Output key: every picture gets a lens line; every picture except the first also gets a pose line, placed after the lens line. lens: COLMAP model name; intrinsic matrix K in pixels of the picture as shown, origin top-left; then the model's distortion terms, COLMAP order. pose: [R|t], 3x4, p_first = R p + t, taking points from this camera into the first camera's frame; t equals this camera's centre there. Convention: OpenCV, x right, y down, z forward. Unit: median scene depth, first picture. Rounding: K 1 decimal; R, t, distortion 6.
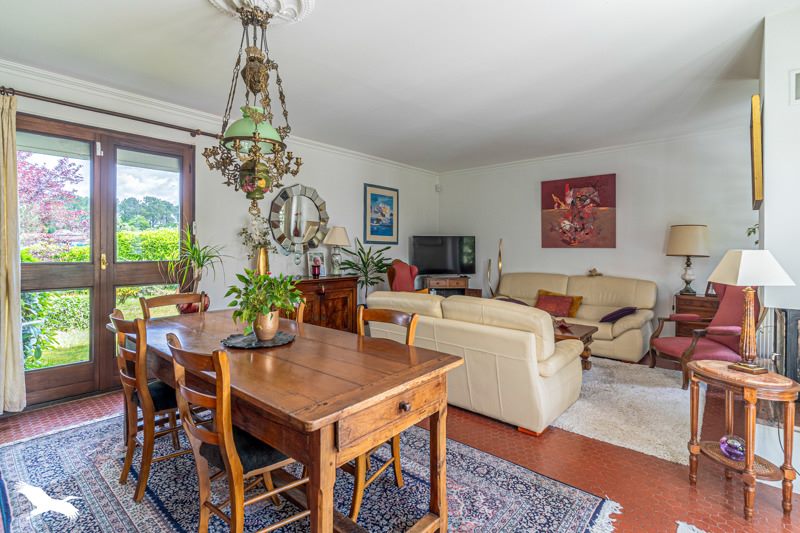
lens RADIAL K [[389.5, 0, 395.9], [0, 389.5, 250.9], [0, 0, 1]] dist [-0.002302, -0.000640]
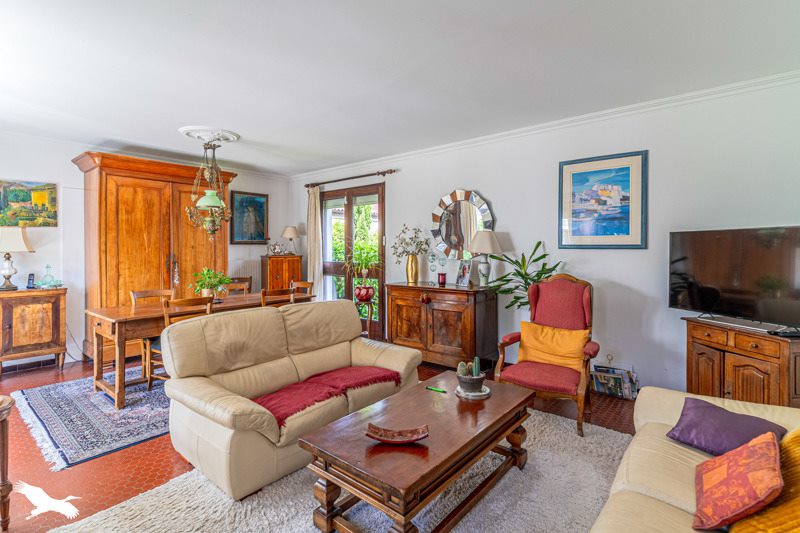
lens RADIAL K [[389.5, 0, 395.9], [0, 389.5, 250.9], [0, 0, 1]] dist [-0.002302, -0.000640]
pose [[0.015009, 0.004696, -0.999876, 0.302591], [0.003234, 0.999984, 0.004745, -0.009325], [0.999882, -0.003305, 0.014993, 0.342554]]
